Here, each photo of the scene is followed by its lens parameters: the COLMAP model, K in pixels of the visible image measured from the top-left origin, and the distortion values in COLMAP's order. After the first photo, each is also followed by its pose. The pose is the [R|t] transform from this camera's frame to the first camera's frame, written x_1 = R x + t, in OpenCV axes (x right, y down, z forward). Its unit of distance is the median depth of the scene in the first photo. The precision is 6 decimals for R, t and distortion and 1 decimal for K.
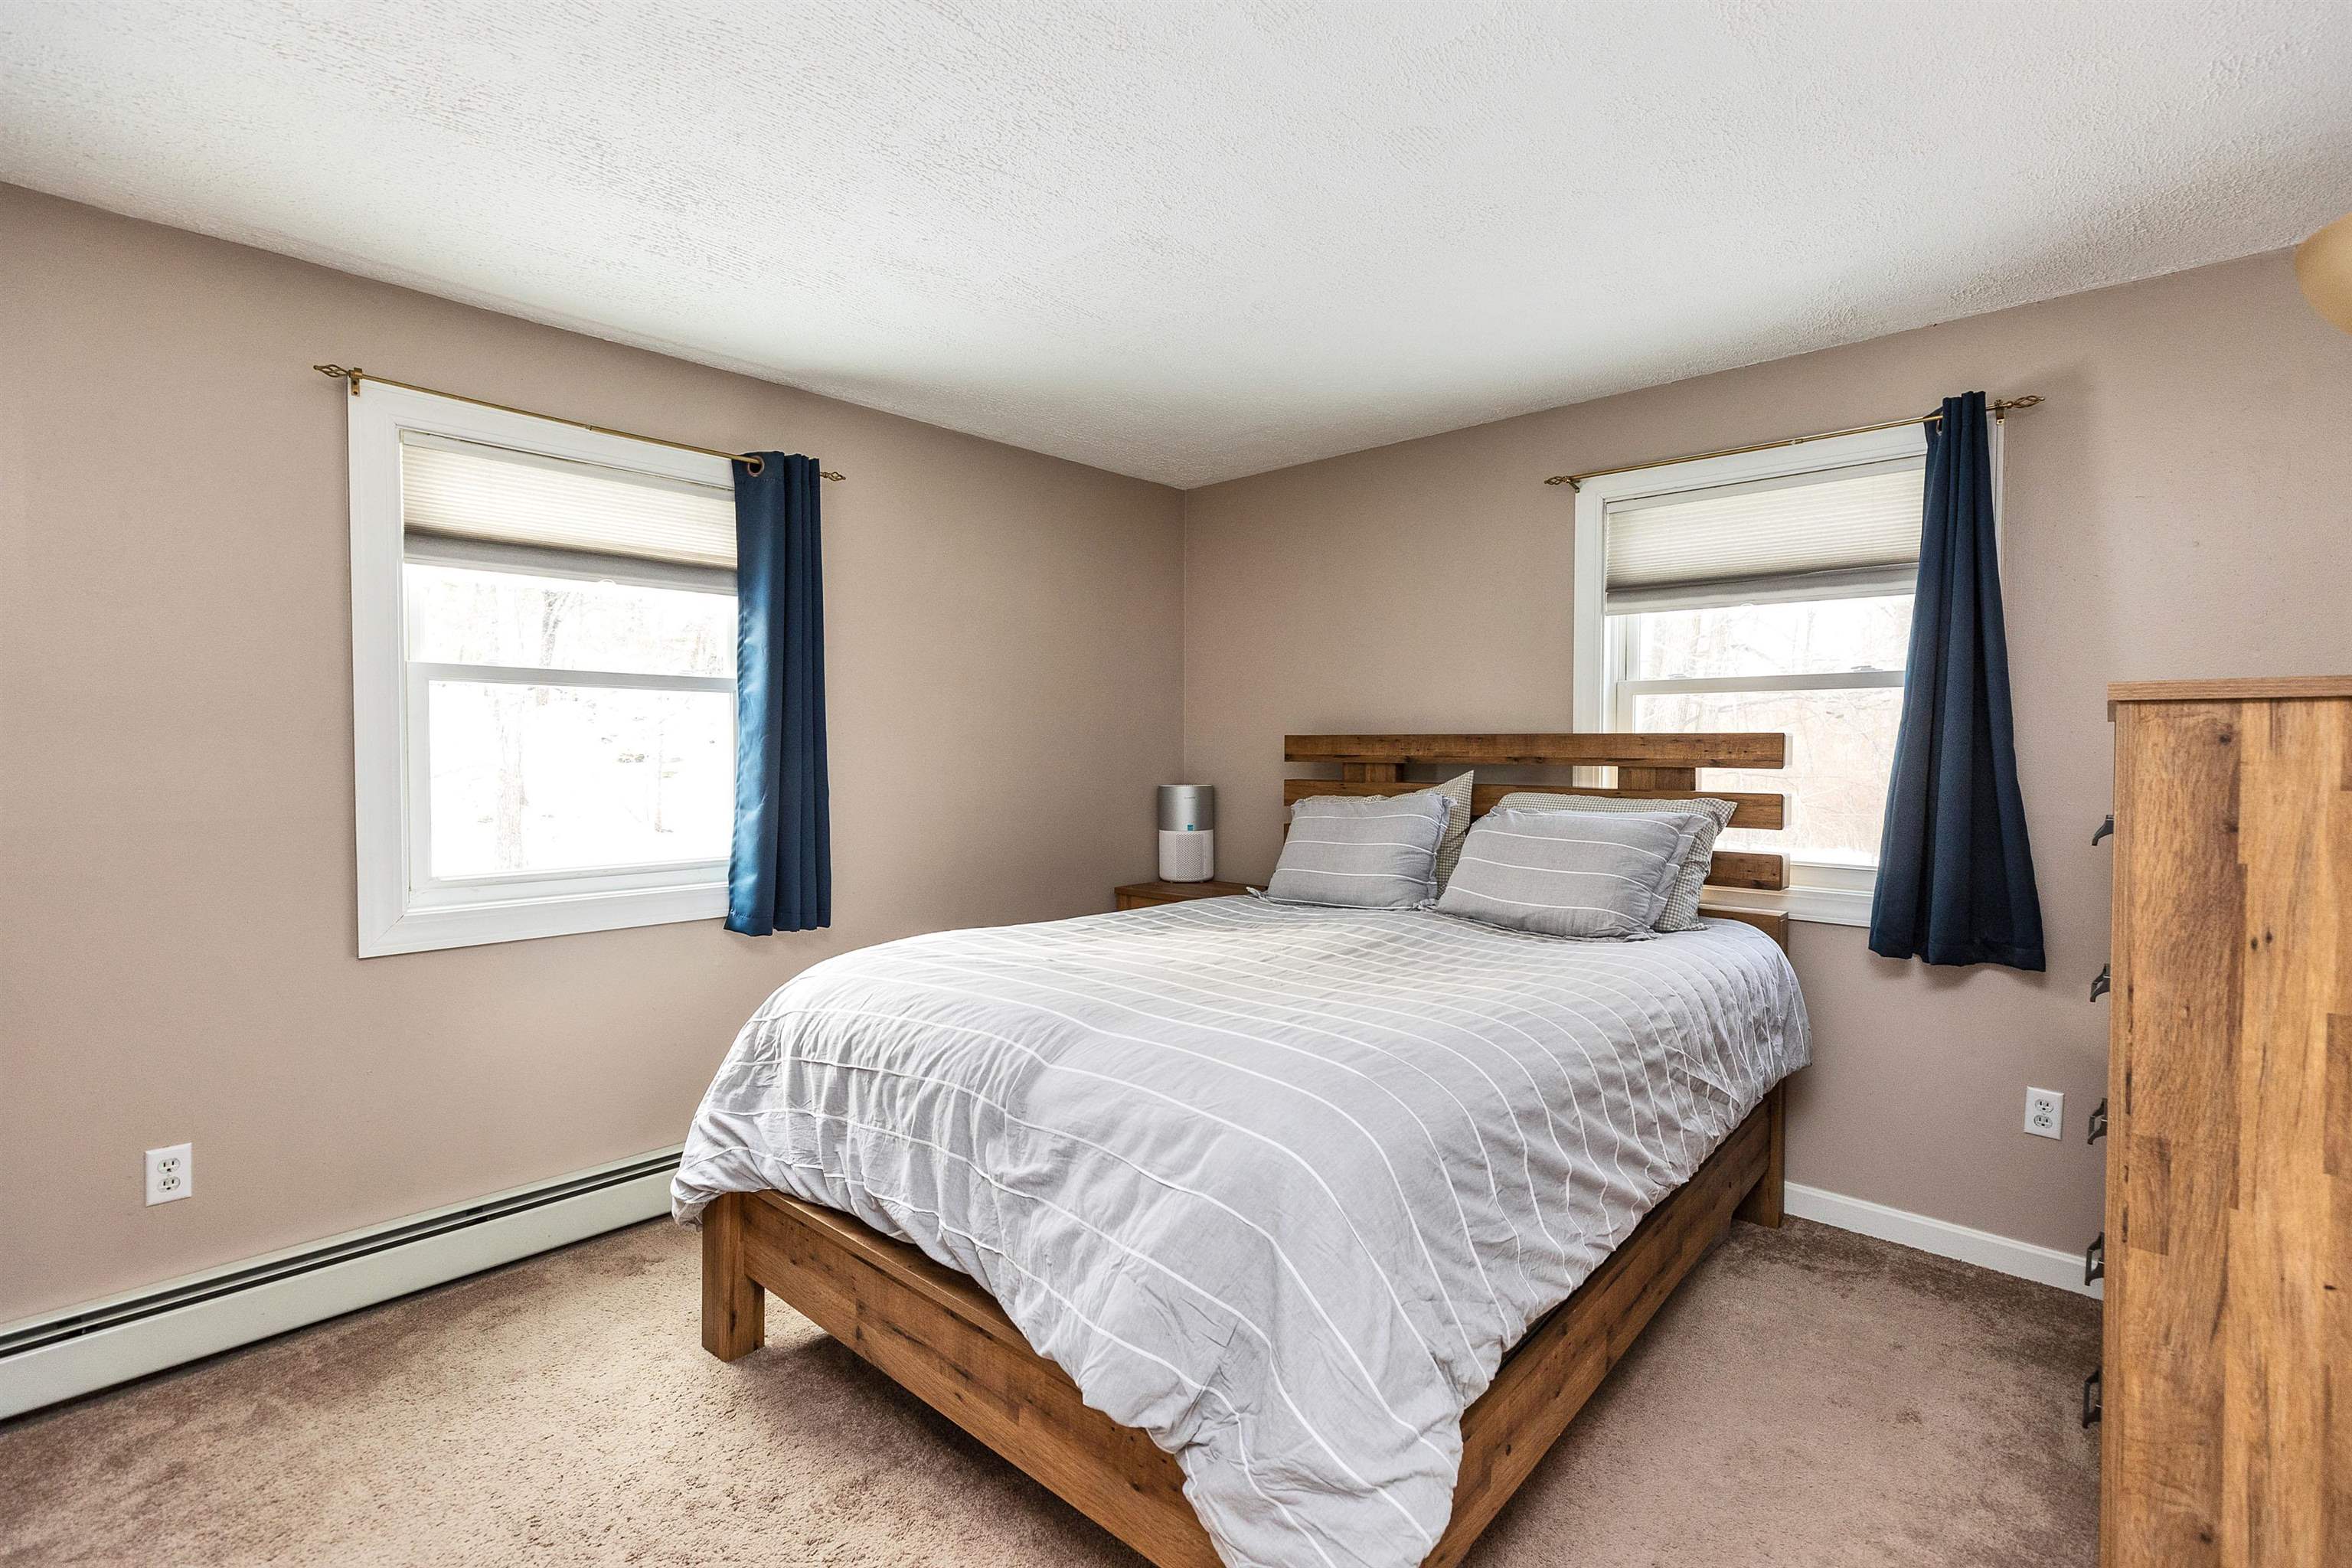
lens RADIAL K [[1066.0, 0, 1168.8], [0, 1066.0, 786.8], [0, 0, 1]] dist [0.005677, 0.000664]
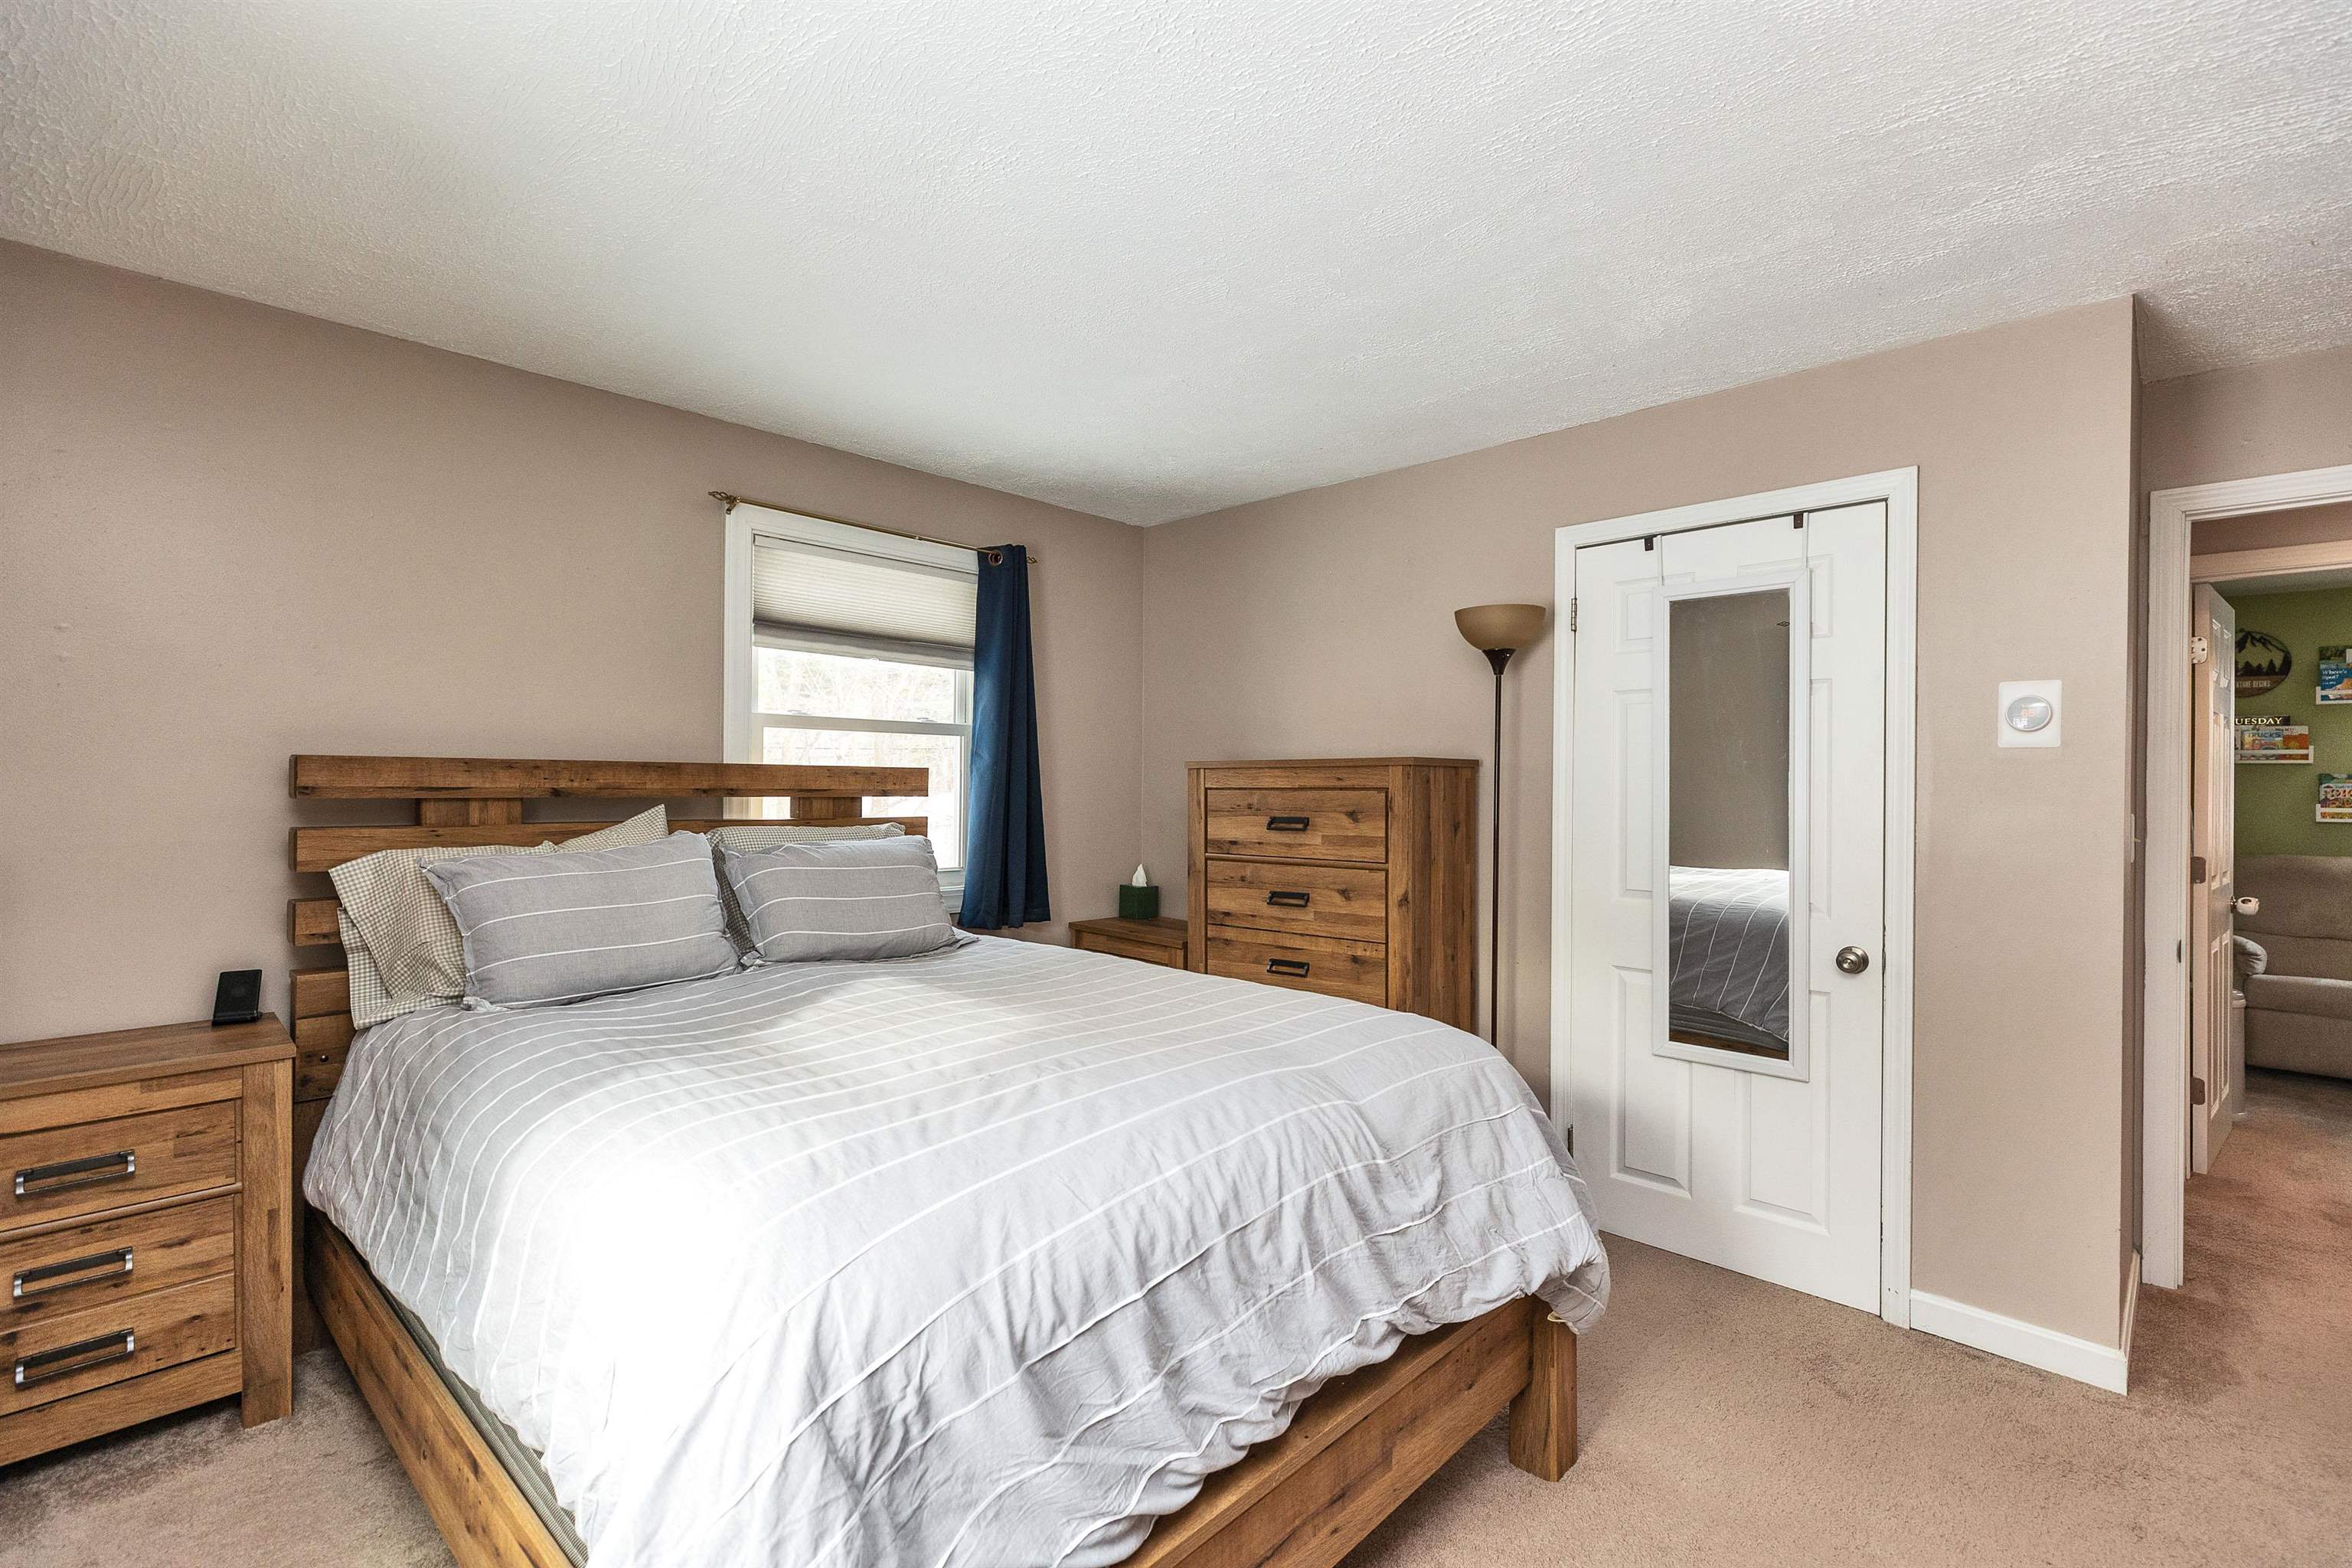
lens RADIAL K [[1066.0, 0, 1170.2], [0, 1066.0, 782.6], [0, 0, 1]] dist [0.005677, 0.000664]
pose [[0.016284, -0.002756, 0.999864, -0.593635], [0.027695, 0.999614, 0.002304, -0.025072], [-0.999484, 0.027654, 0.016354, 0.612784]]
